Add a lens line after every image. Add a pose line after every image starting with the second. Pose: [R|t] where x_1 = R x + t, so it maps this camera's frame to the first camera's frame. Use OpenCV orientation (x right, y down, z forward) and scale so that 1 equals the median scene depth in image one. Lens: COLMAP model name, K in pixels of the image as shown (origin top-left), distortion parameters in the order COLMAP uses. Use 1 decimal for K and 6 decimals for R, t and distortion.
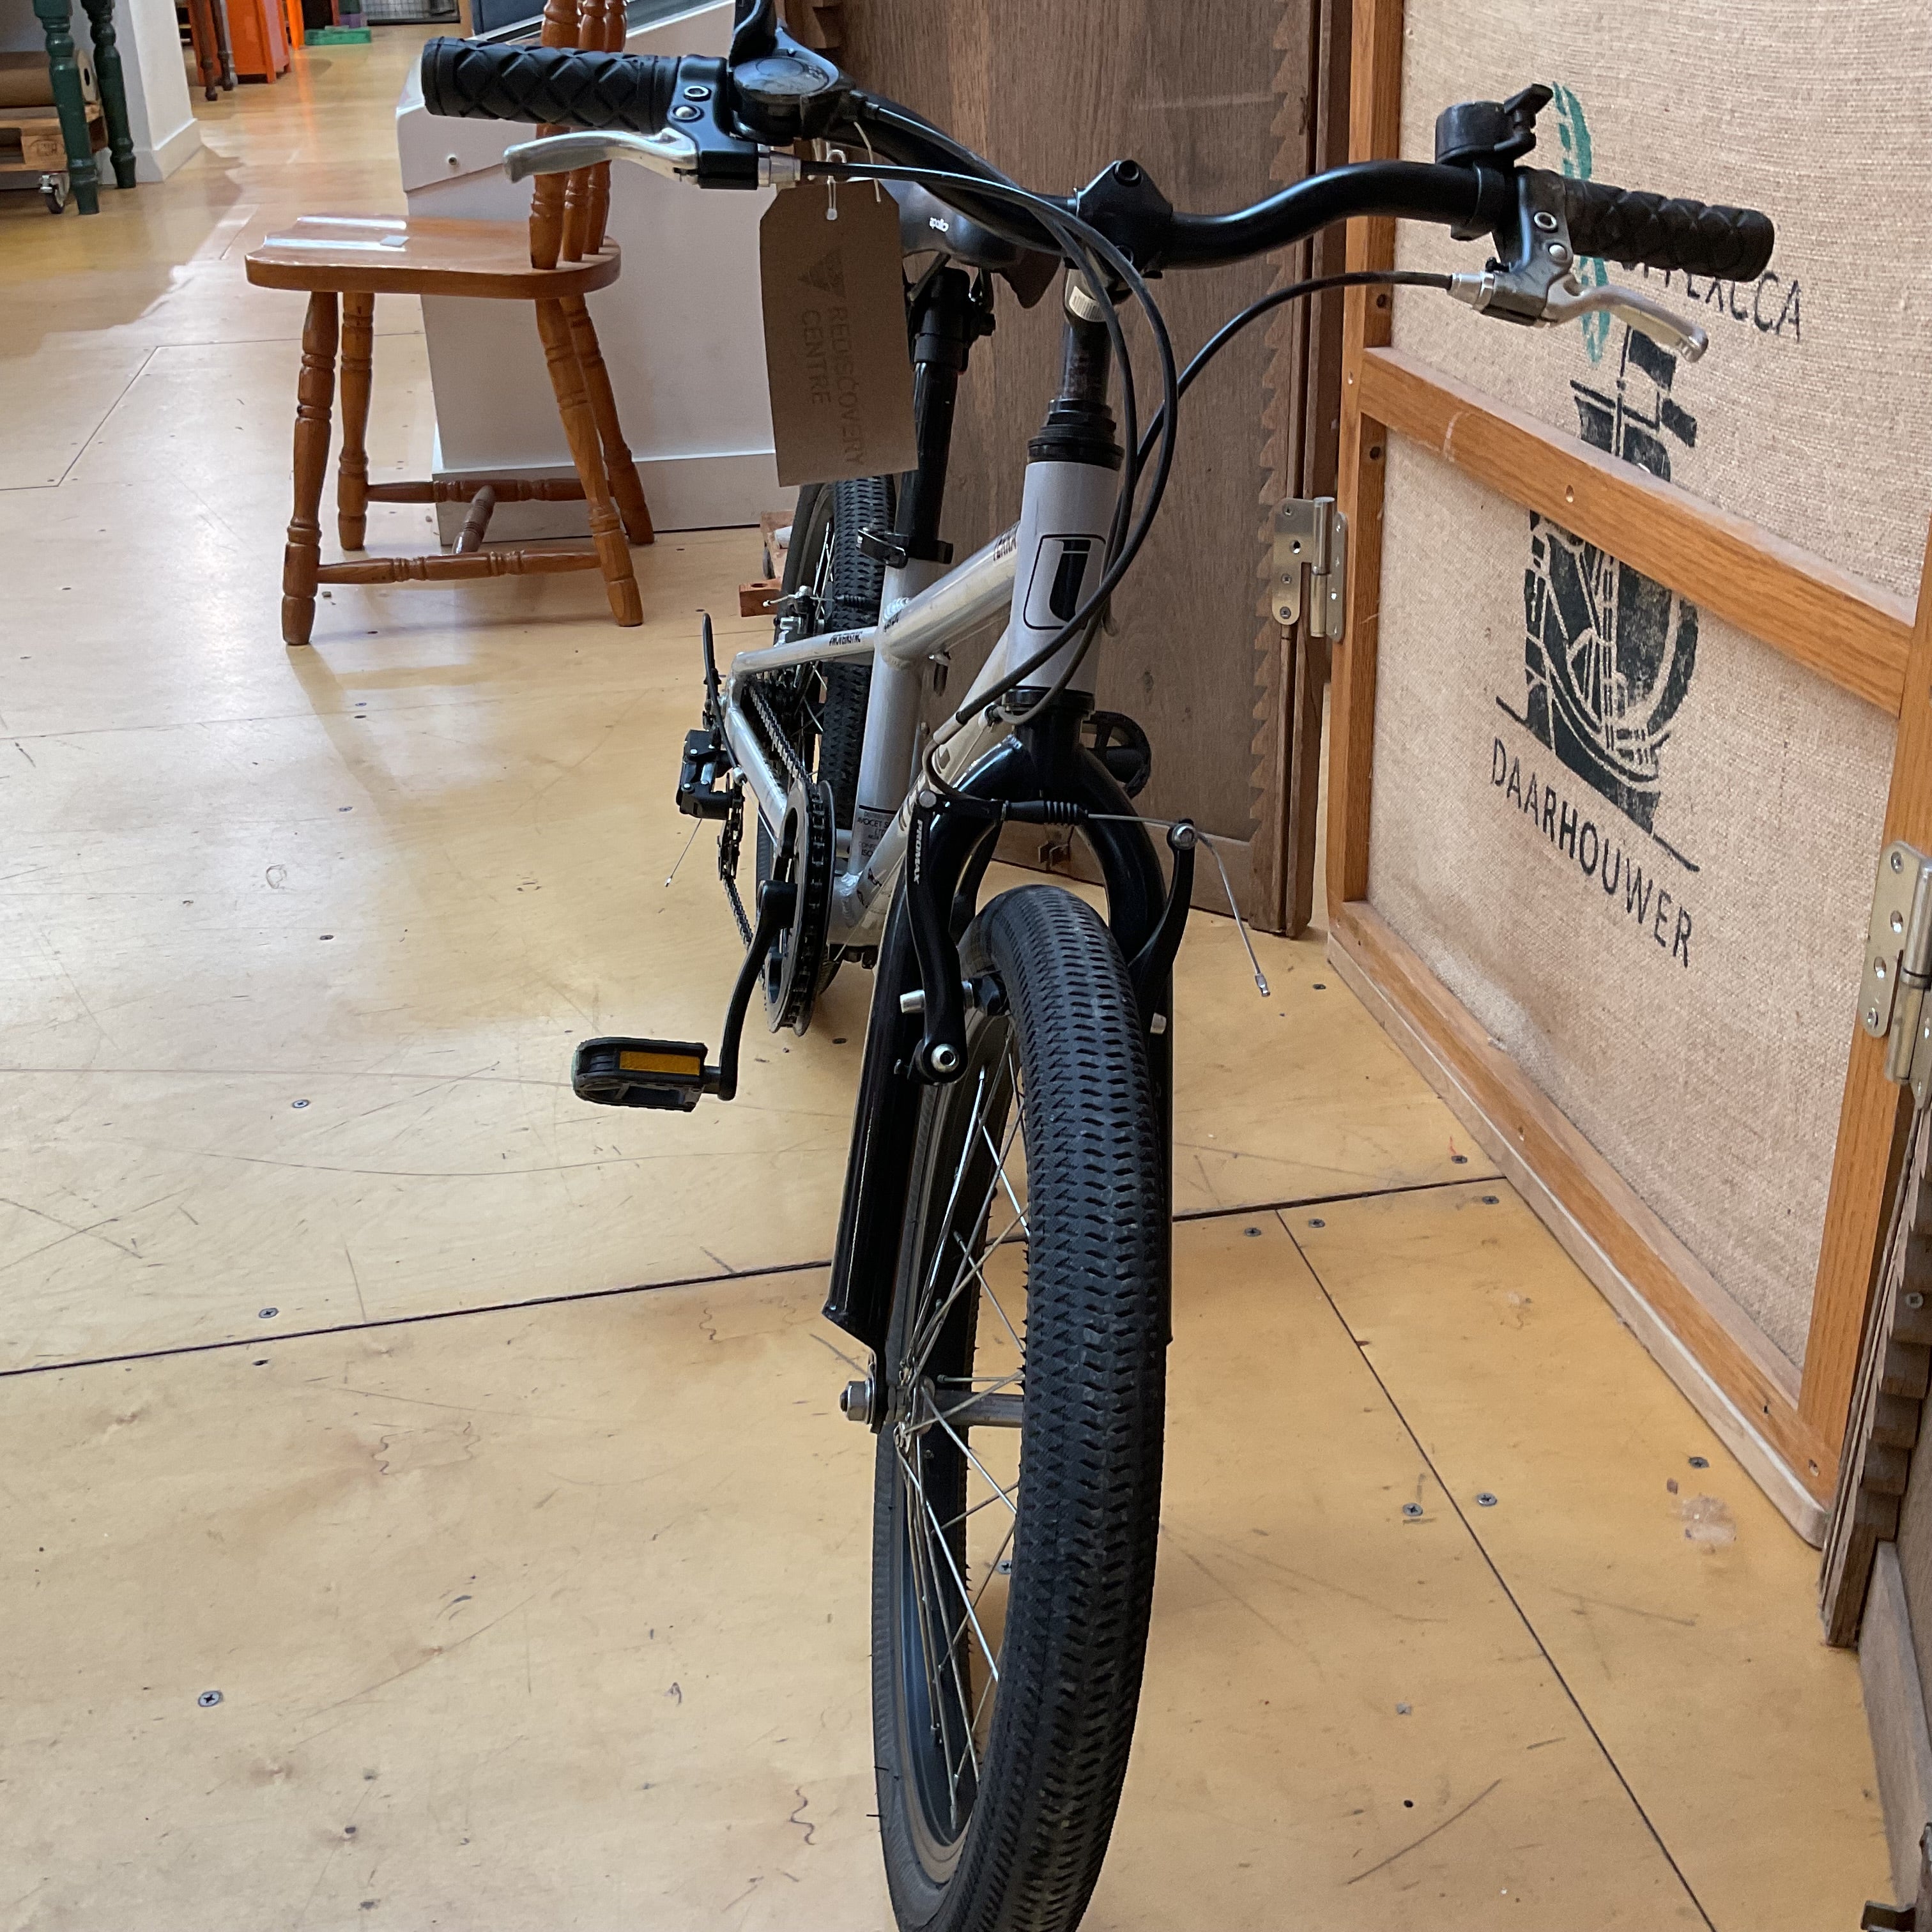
lens RADIAL K [[2130.0, 0, 970.1], [0, 2130.0, 925.0], [0, 0, 1]] dist [0.027812, 0.000000]
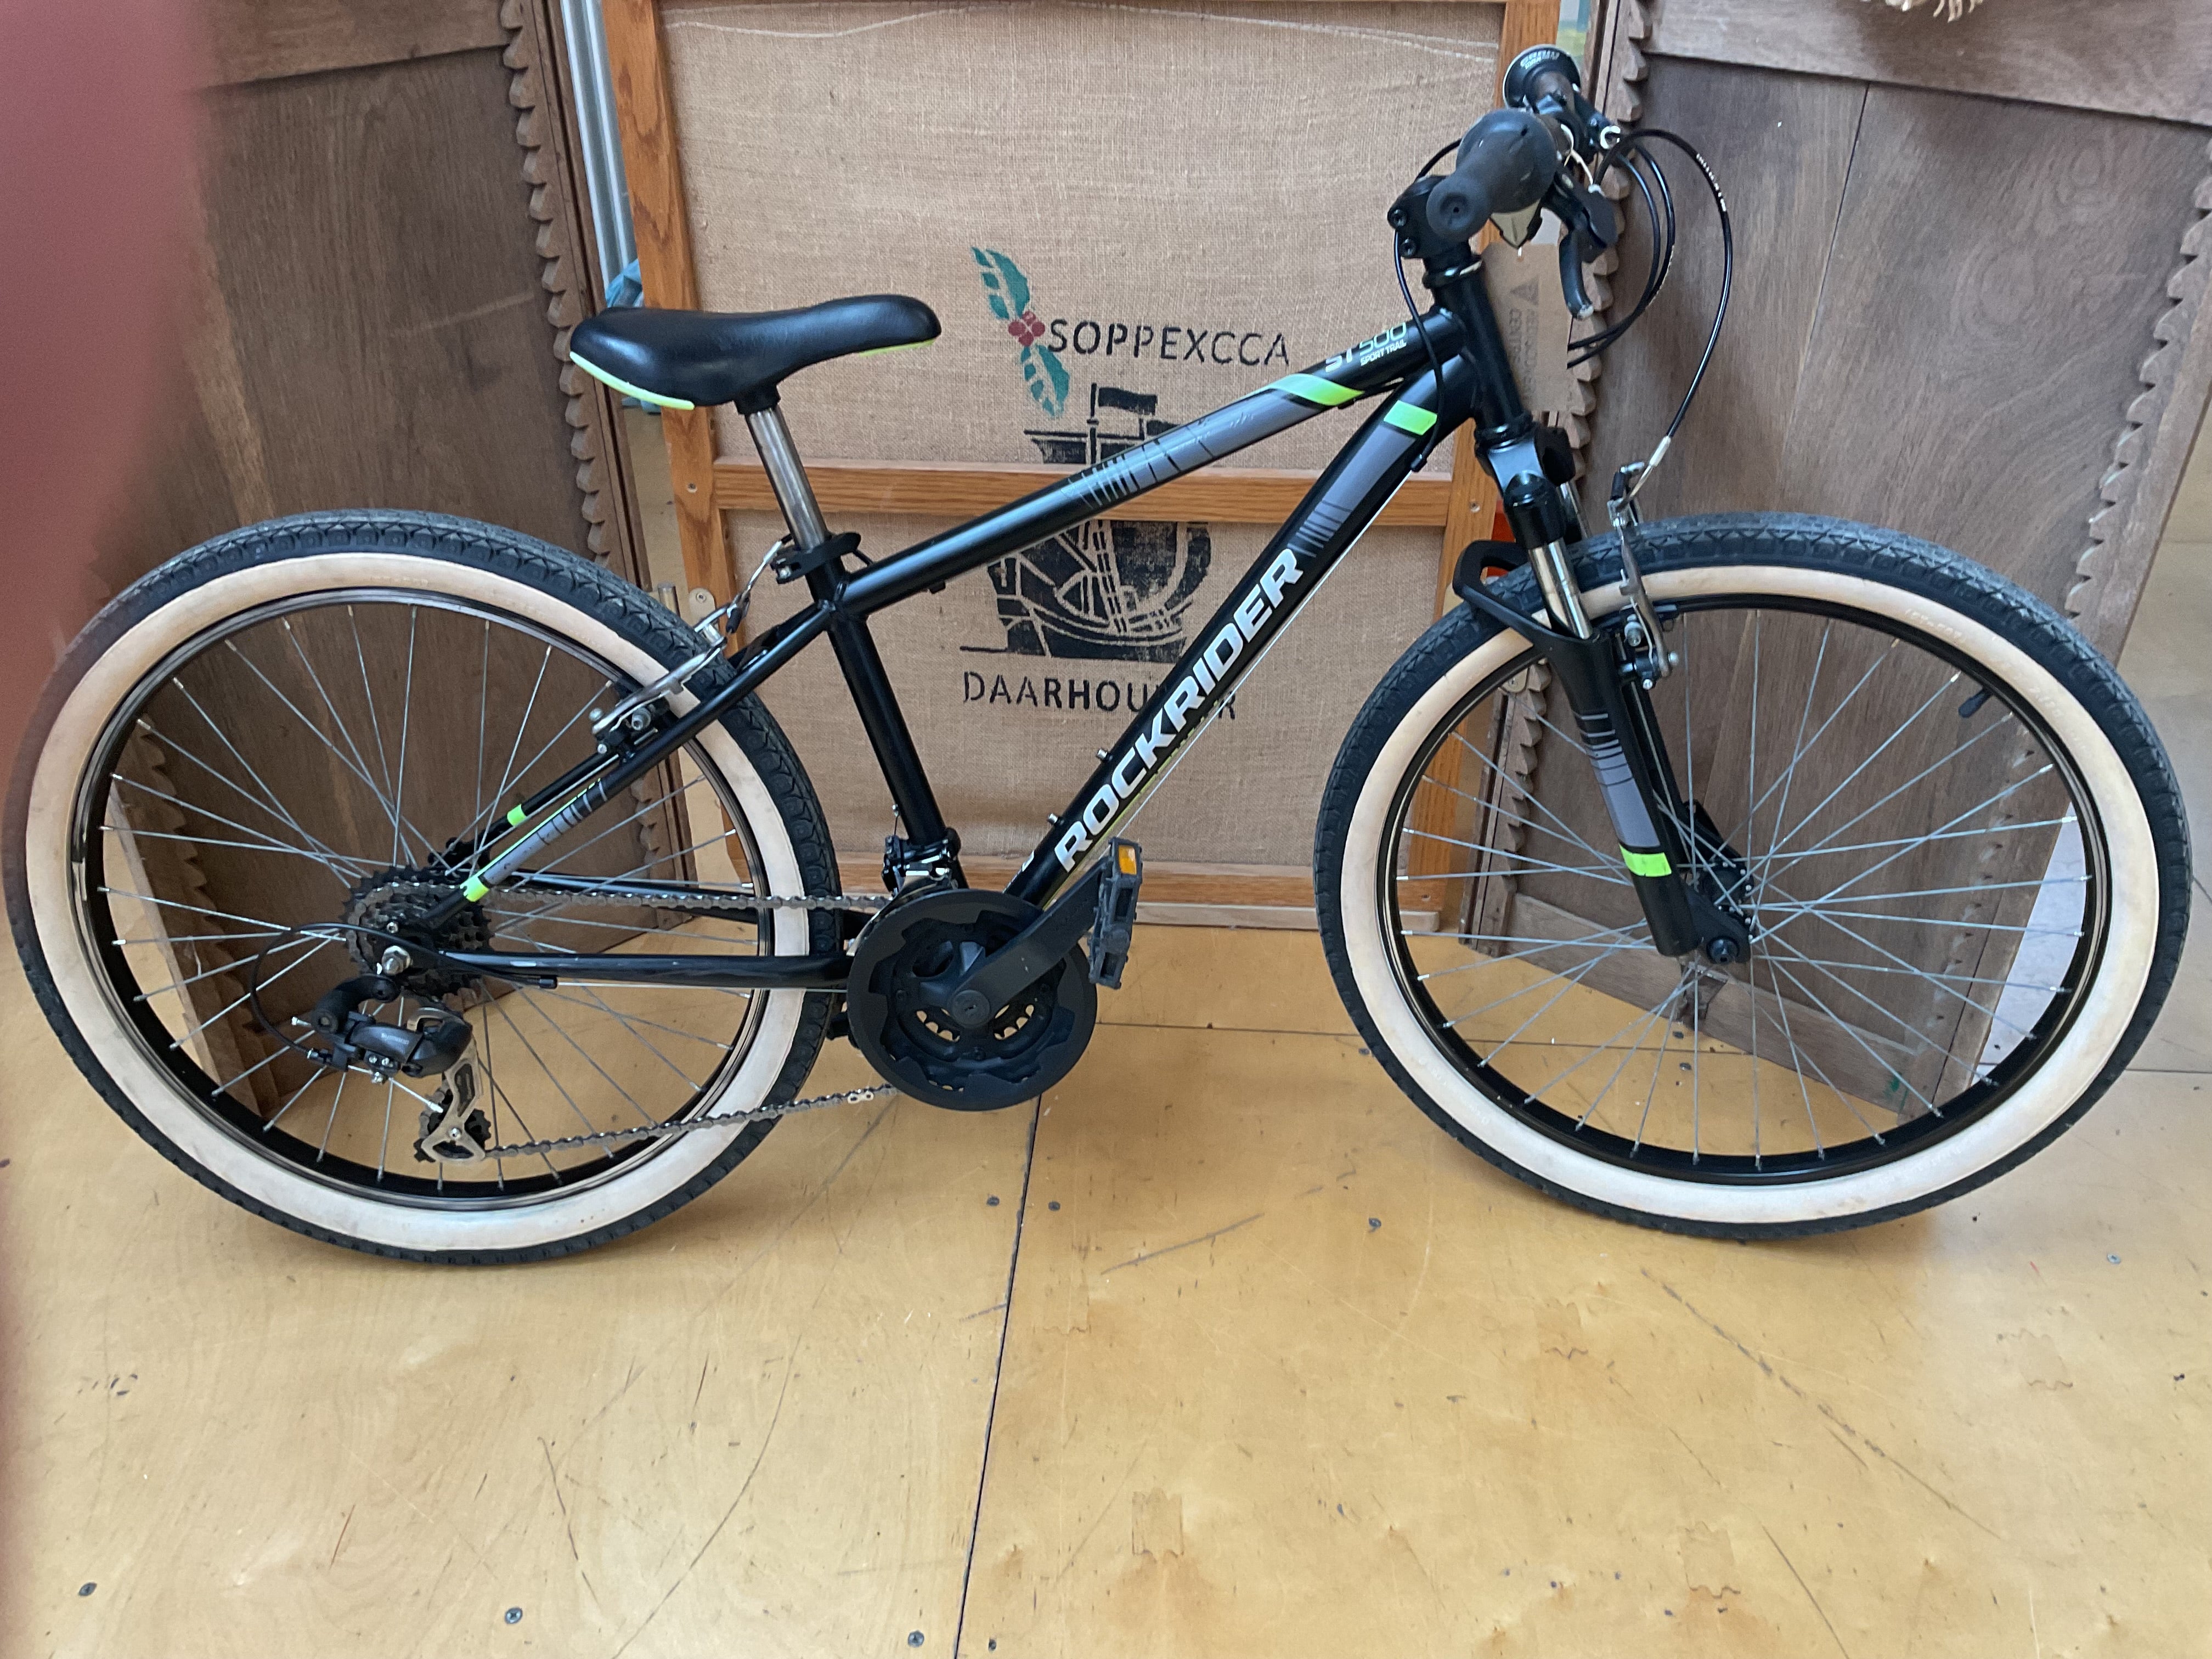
lens RADIAL K [[1818.1, 0, 1088.4], [0, 1818.1, 826.3], [0, 0, 1]] dist [0.028066, -0.067713]
pose [[0.263840, -0.505237, 0.821659, -0.860440], [0.416053, 0.828135, 0.375621, -0.463742], [-0.870223, 0.242750, 0.428701, 0.456058]]
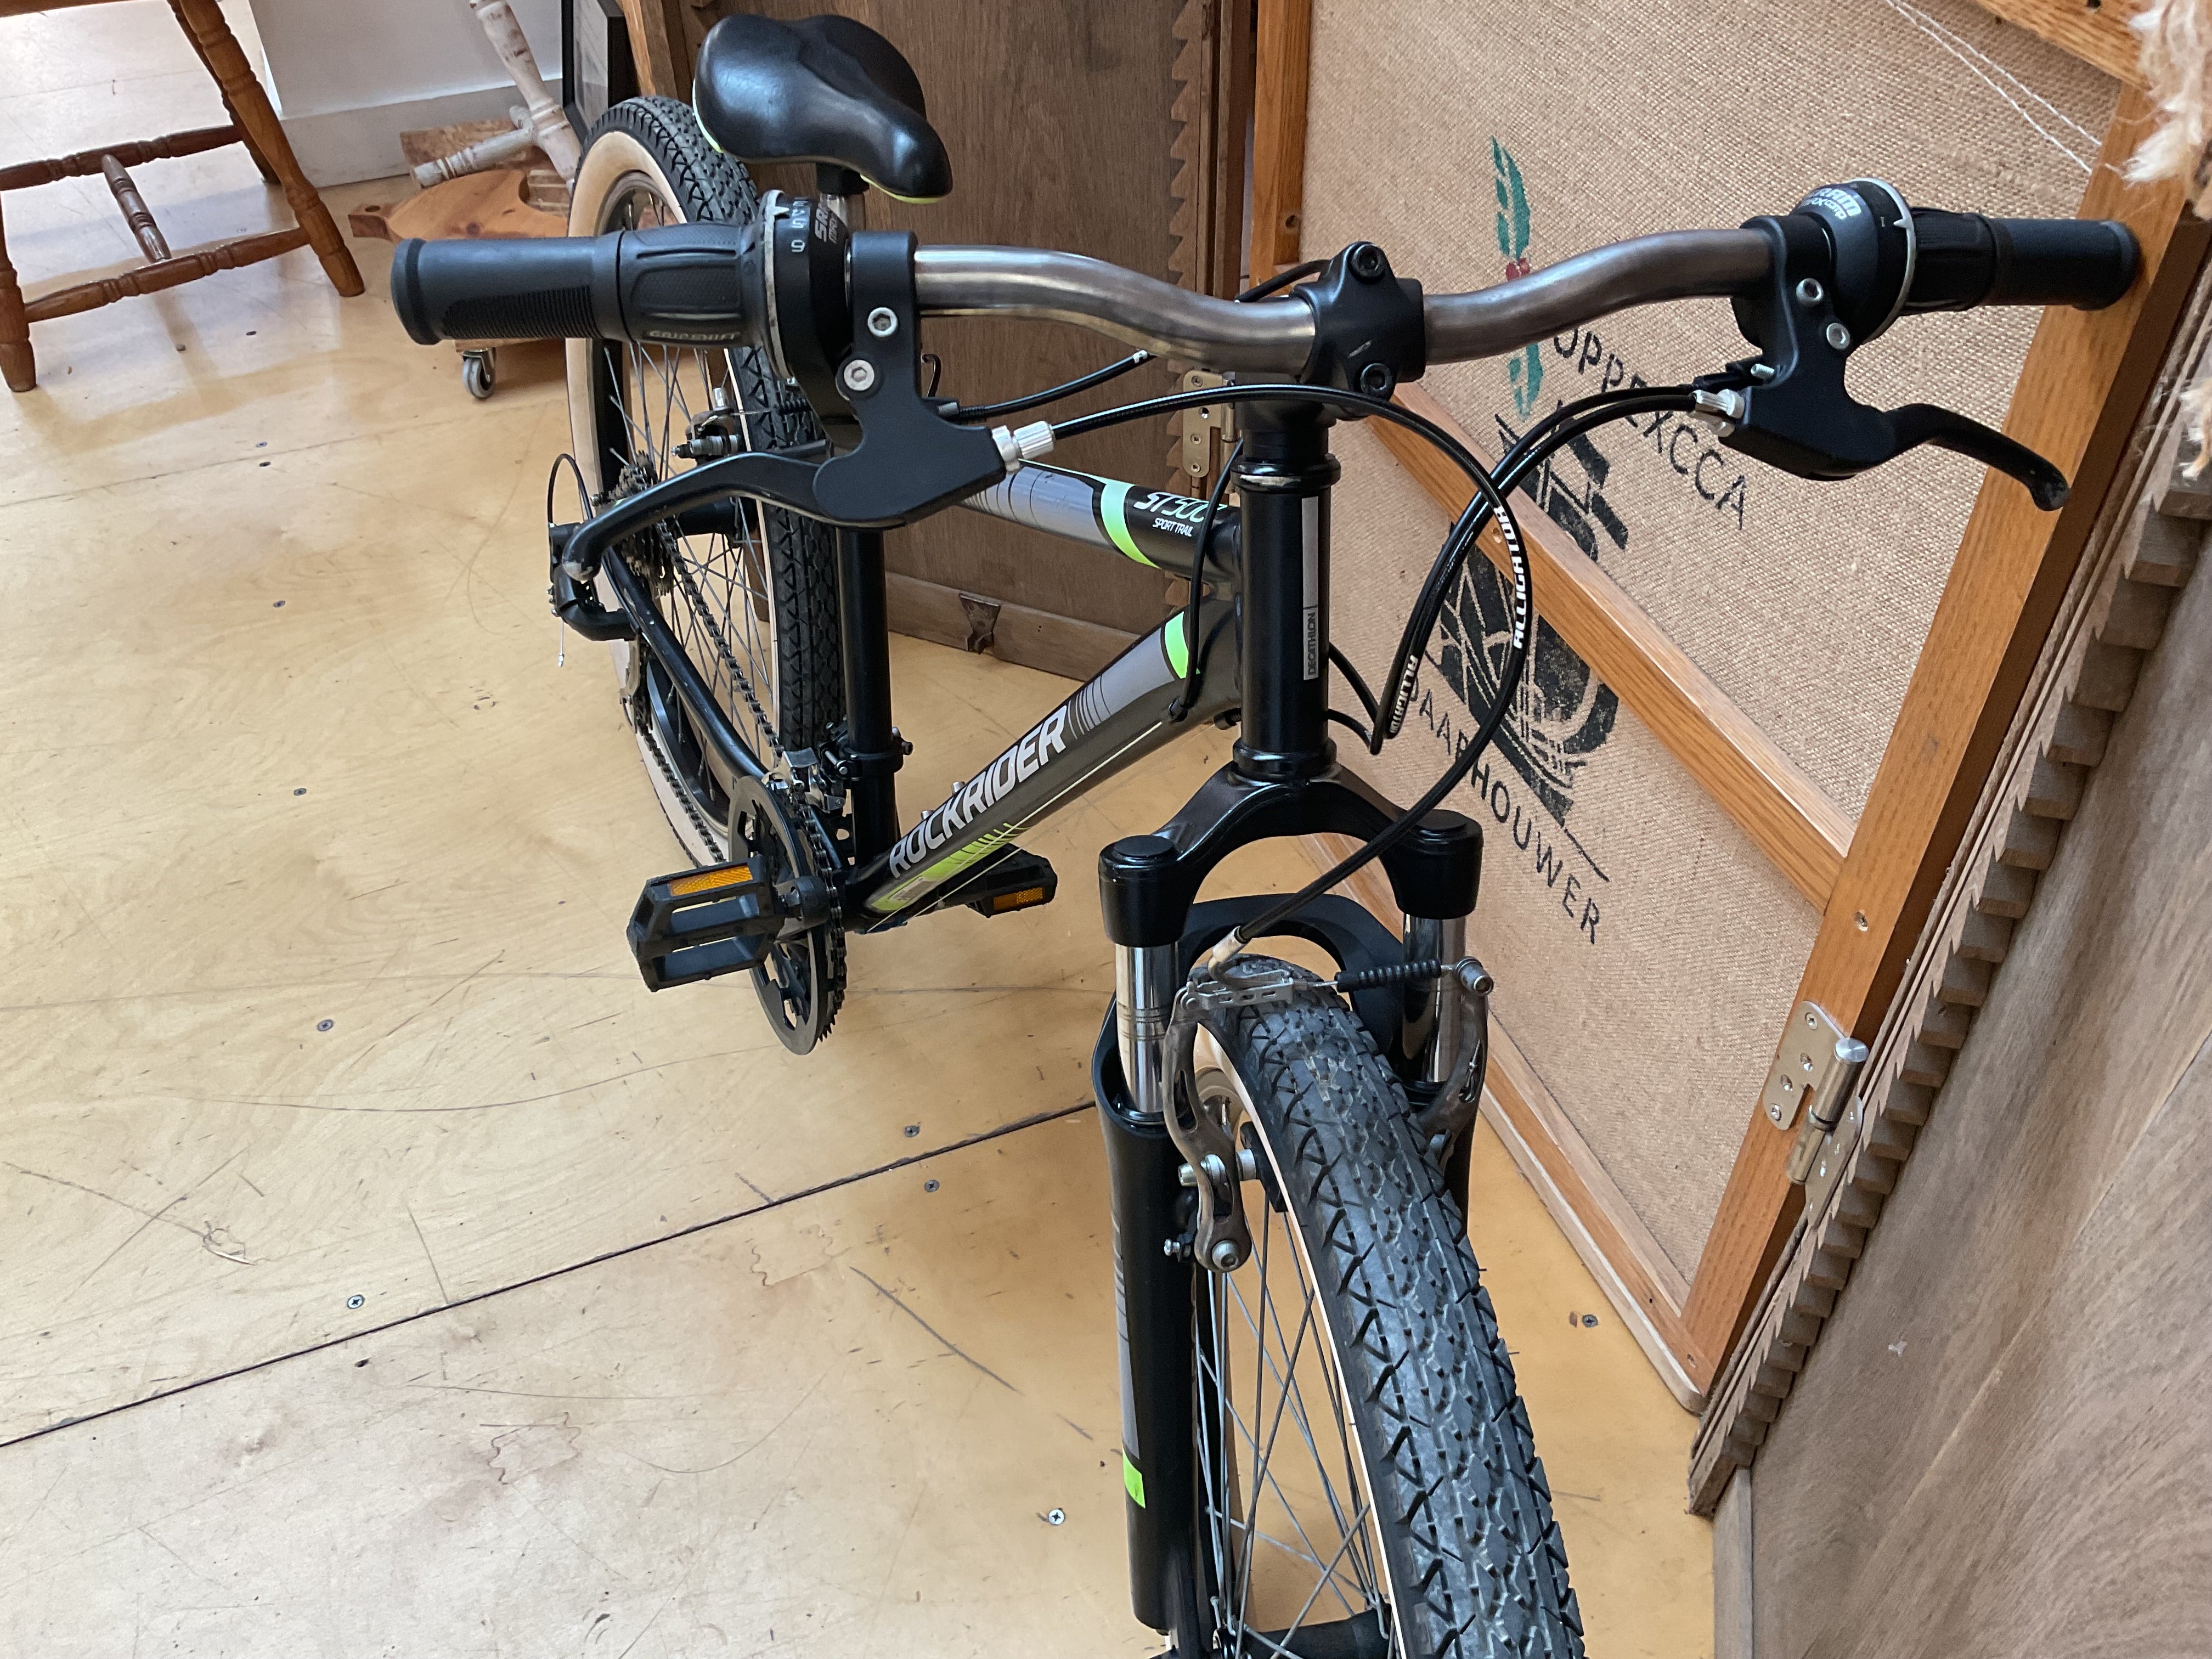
lens RADIAL K [[1818.1, 0, 1099.4], [0, 1818.1, 795.0], [0, 0, 1]] dist [0.028066, -0.067713]
pose [[0.985257, -0.102793, 0.136754, -0.051121], [0.057135, 0.951173, 0.303324, -0.342562], [-0.161257, -0.291039, 0.943023, 0.122927]]
